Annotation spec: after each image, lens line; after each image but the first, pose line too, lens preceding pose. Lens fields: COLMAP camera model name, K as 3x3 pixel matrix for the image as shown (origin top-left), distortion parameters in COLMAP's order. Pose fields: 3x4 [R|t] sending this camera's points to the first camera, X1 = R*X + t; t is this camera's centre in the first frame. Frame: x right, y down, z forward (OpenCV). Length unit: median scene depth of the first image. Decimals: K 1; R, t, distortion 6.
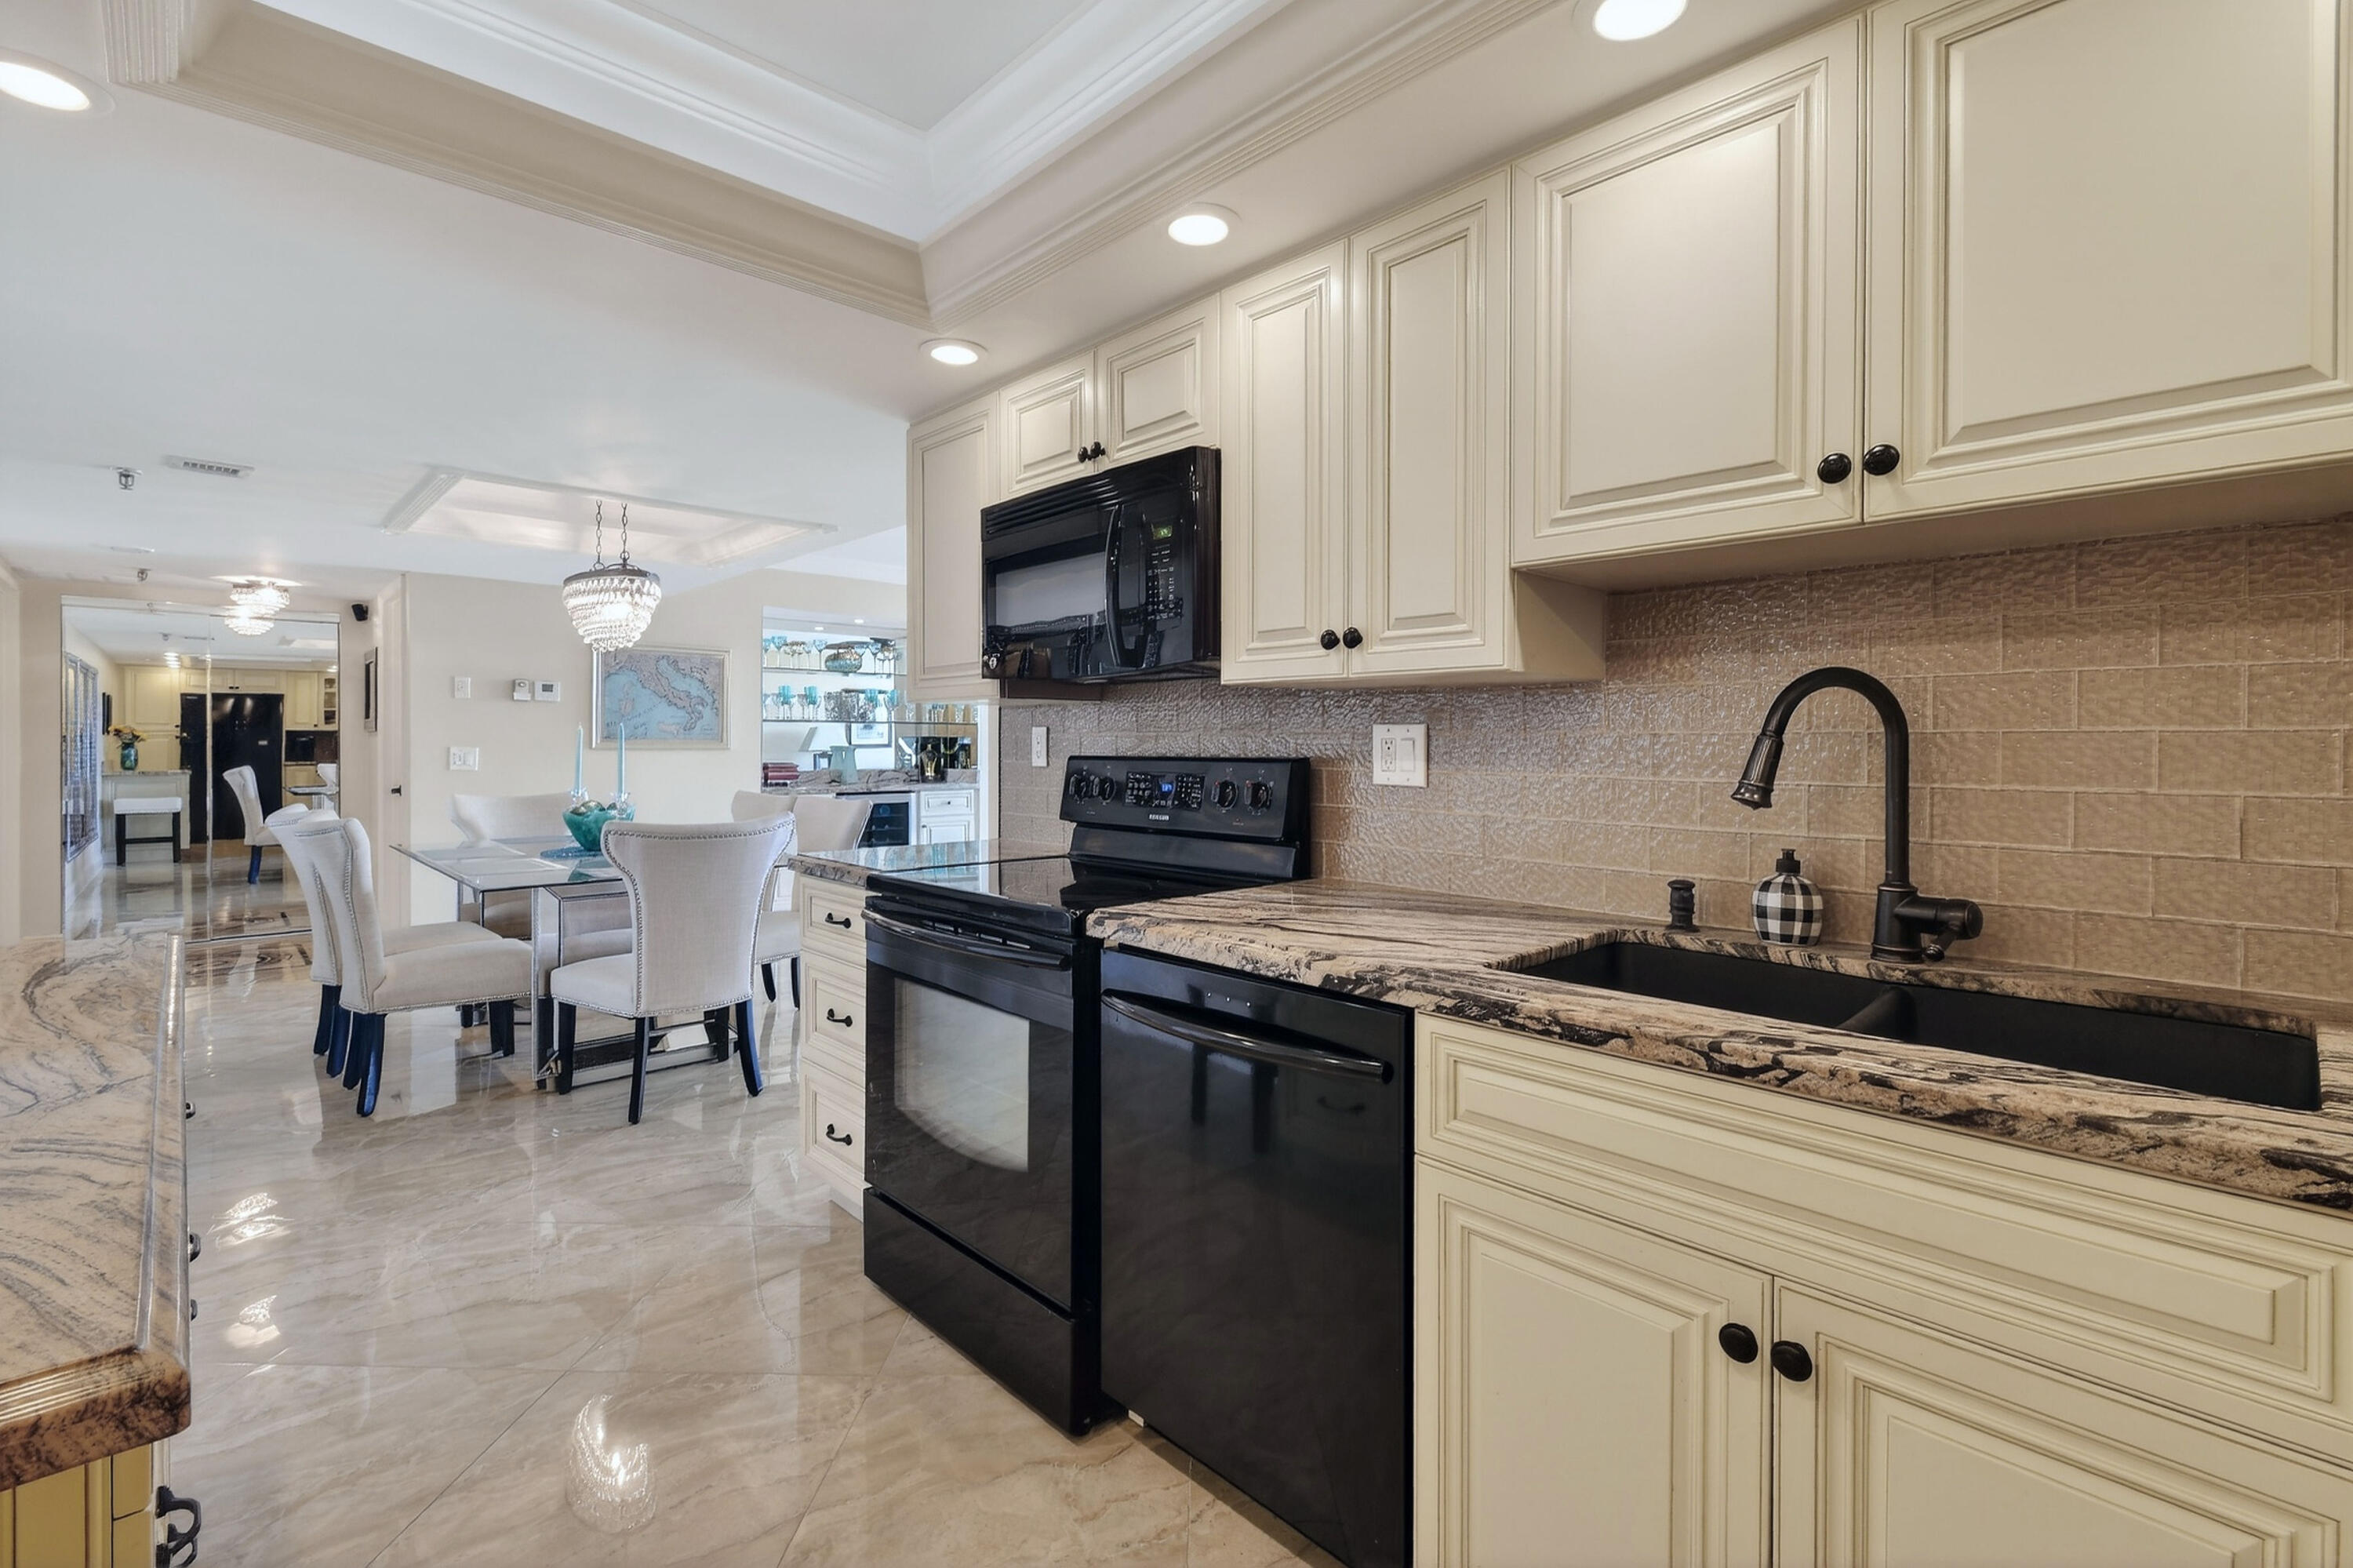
lens RADIAL K [[1063.2, 0, 1181.3], [0, 1063.2, 757.8], [0, 0, 1]] dist [0.002968, 0.000198]
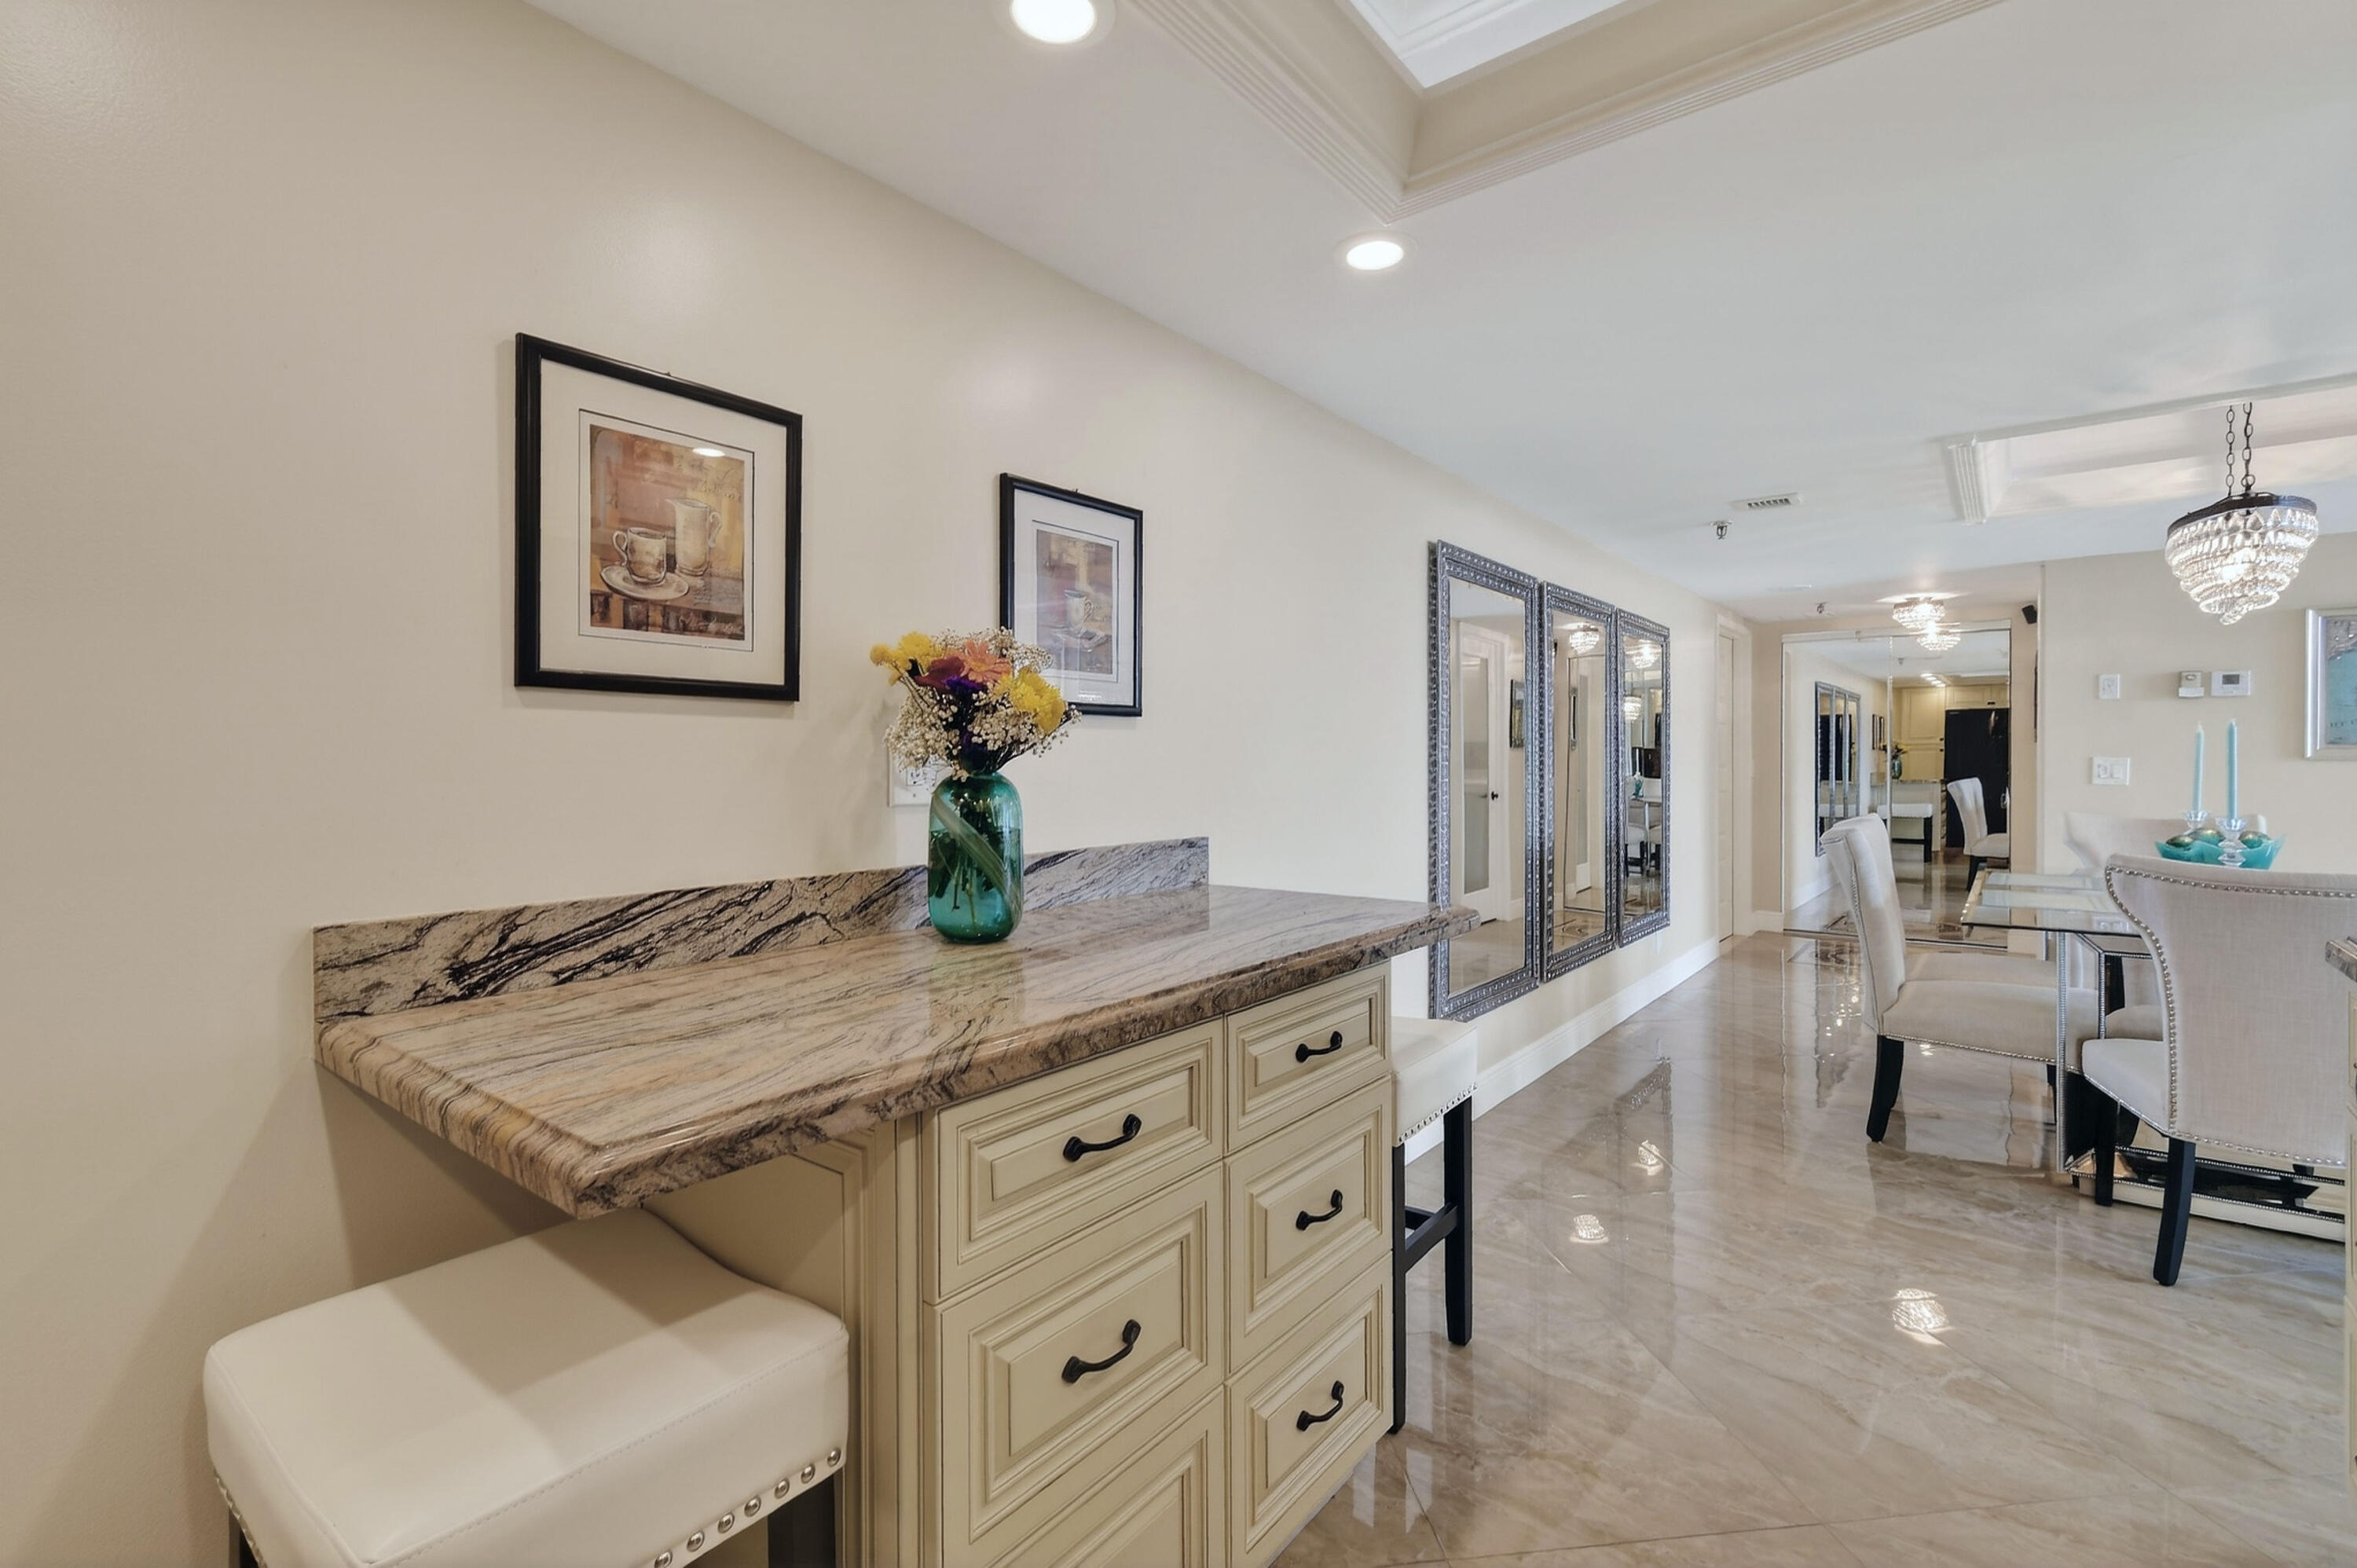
lens RADIAL K [[1064.9, 0, 1183.4], [0, 1064.9, 757.8], [0, 0, 1]] dist [0.002968, 0.000198]
pose [[0.143292, -0.004966, -0.989668, 0.052214], [-0.007446, 0.999954, -0.006096, 0.001081], [0.989652, 0.008242, 0.143249, 0.132602]]
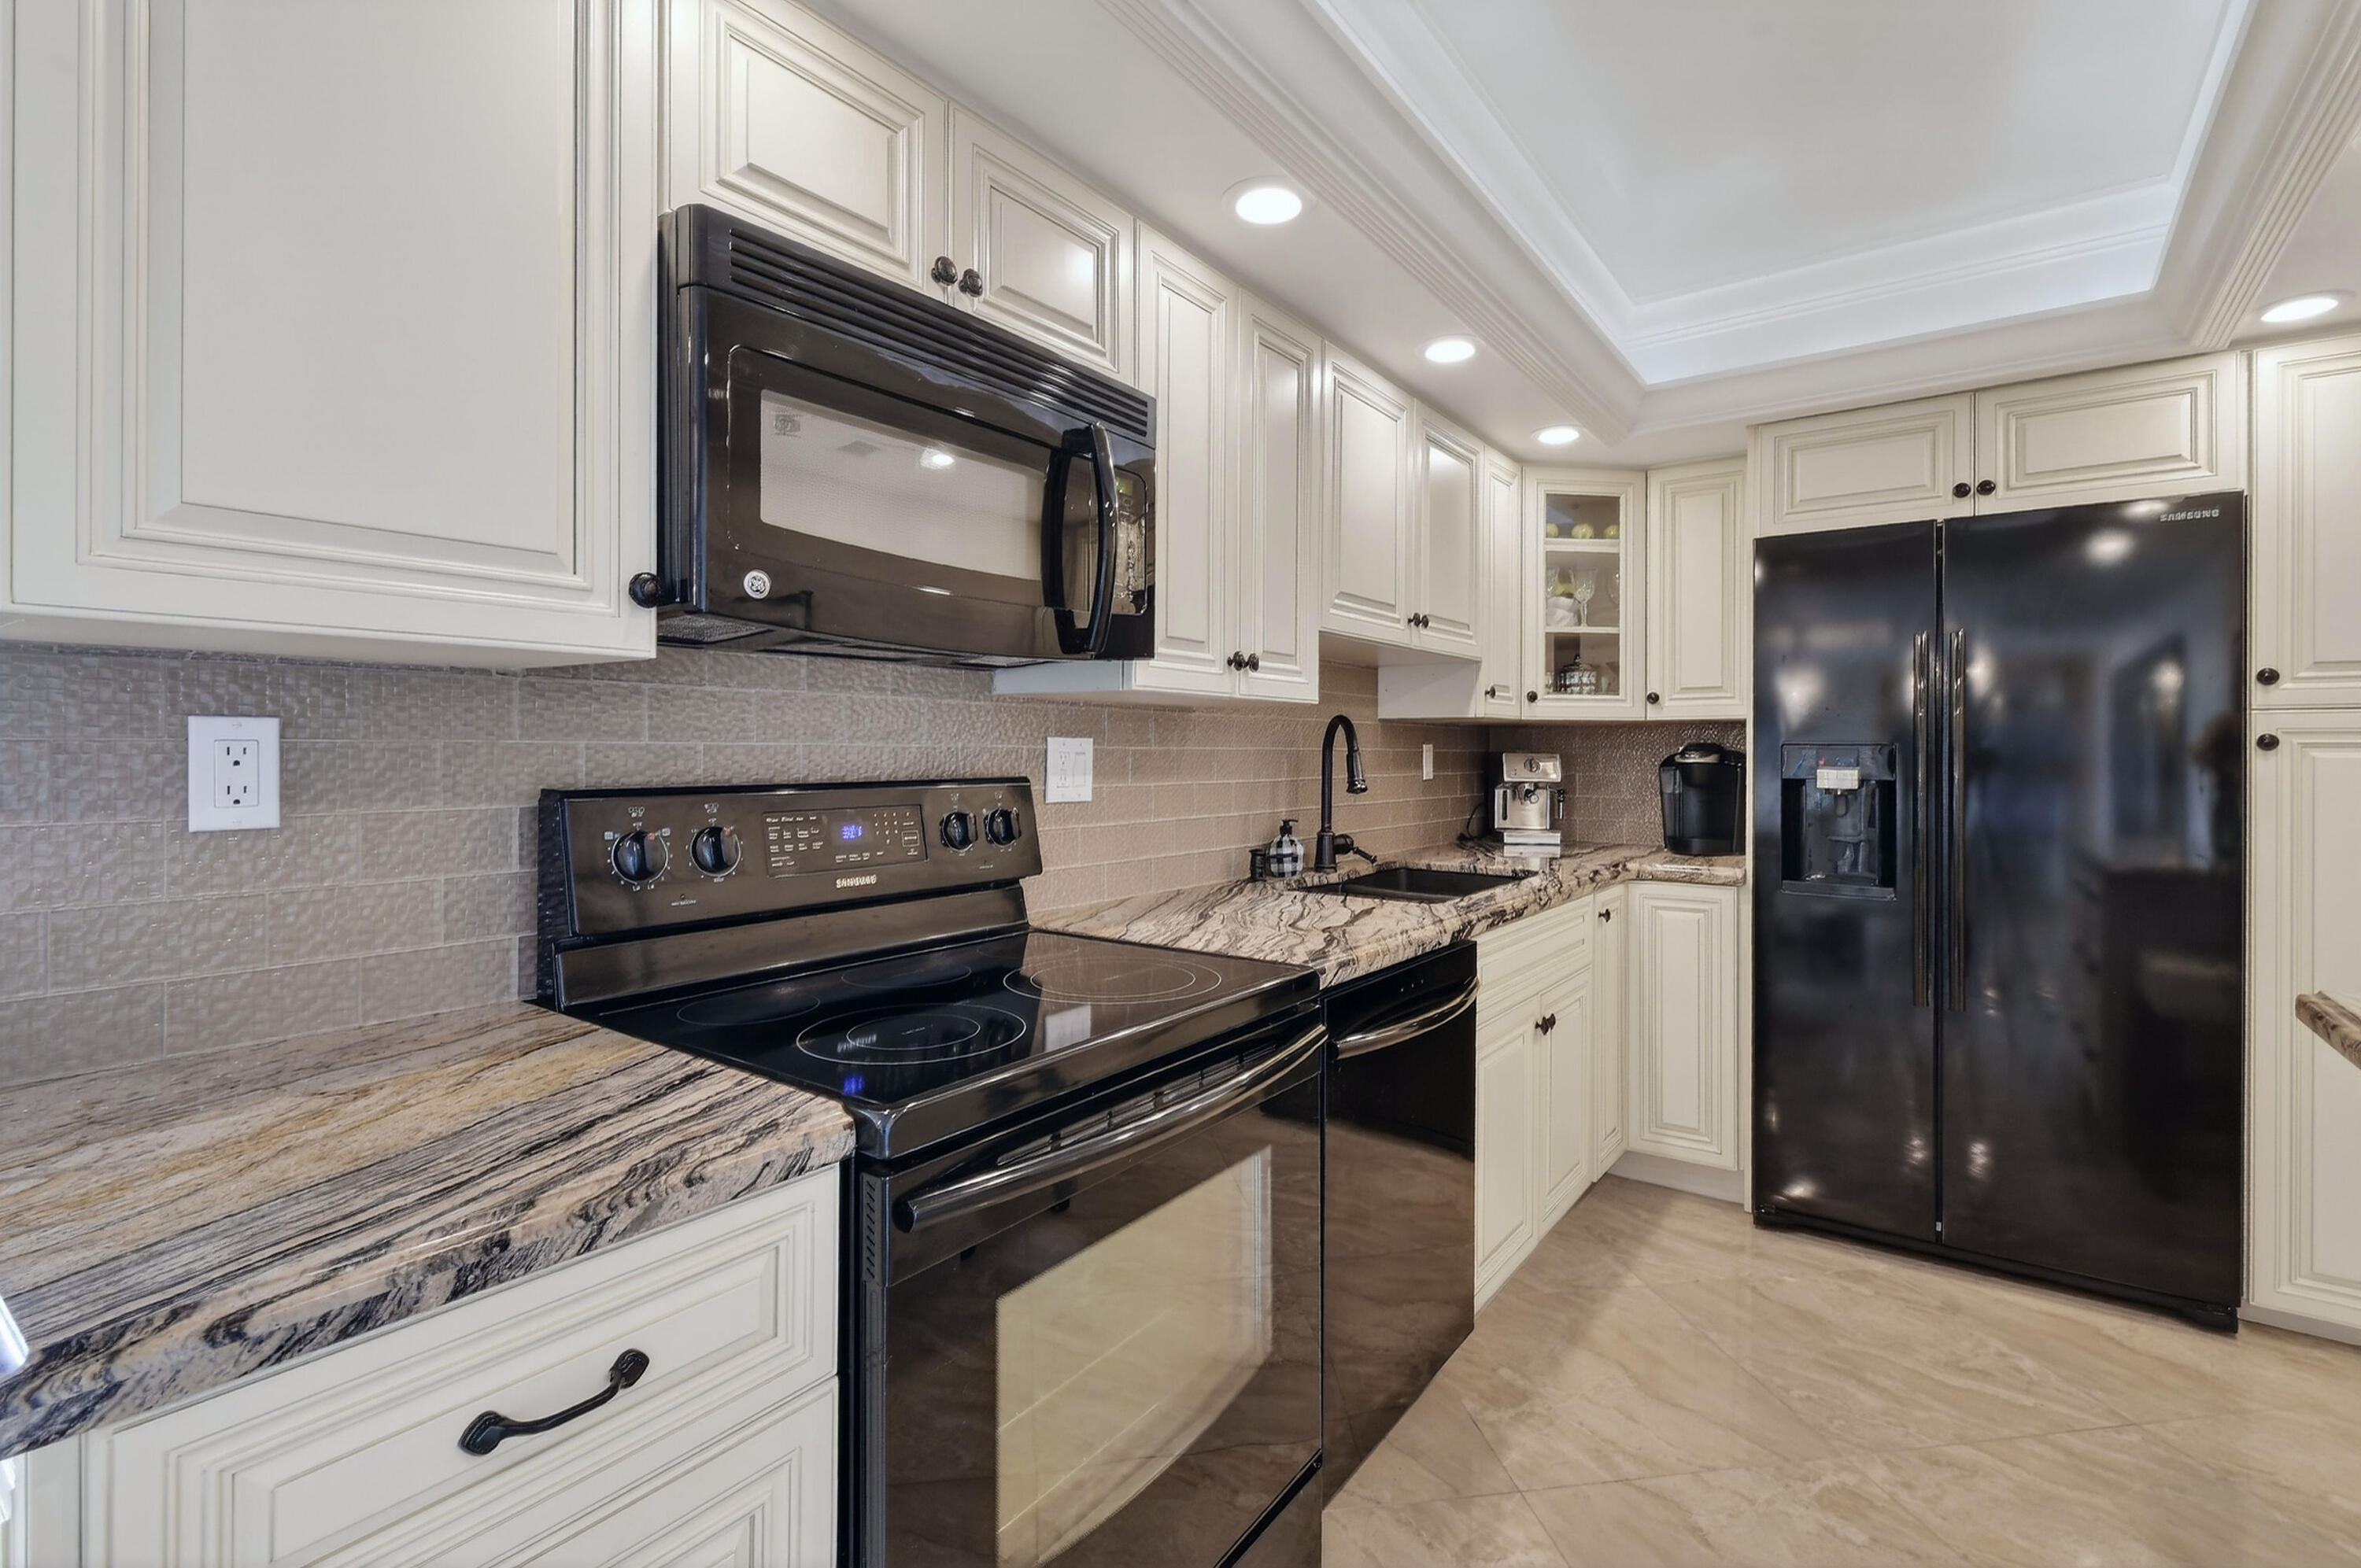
lens RADIAL K [[1066.6, 0, 1185.4], [0, 1066.6, 757.8], [0, 0, 1]] dist [0.002968, 0.000198]
pose [[-0.176152, -0.019106, 0.984177, -0.272709], [-0.003223, 0.999817, 0.018832, -0.011308], [-0.984358, 0.000146, -0.176182, 0.381217]]
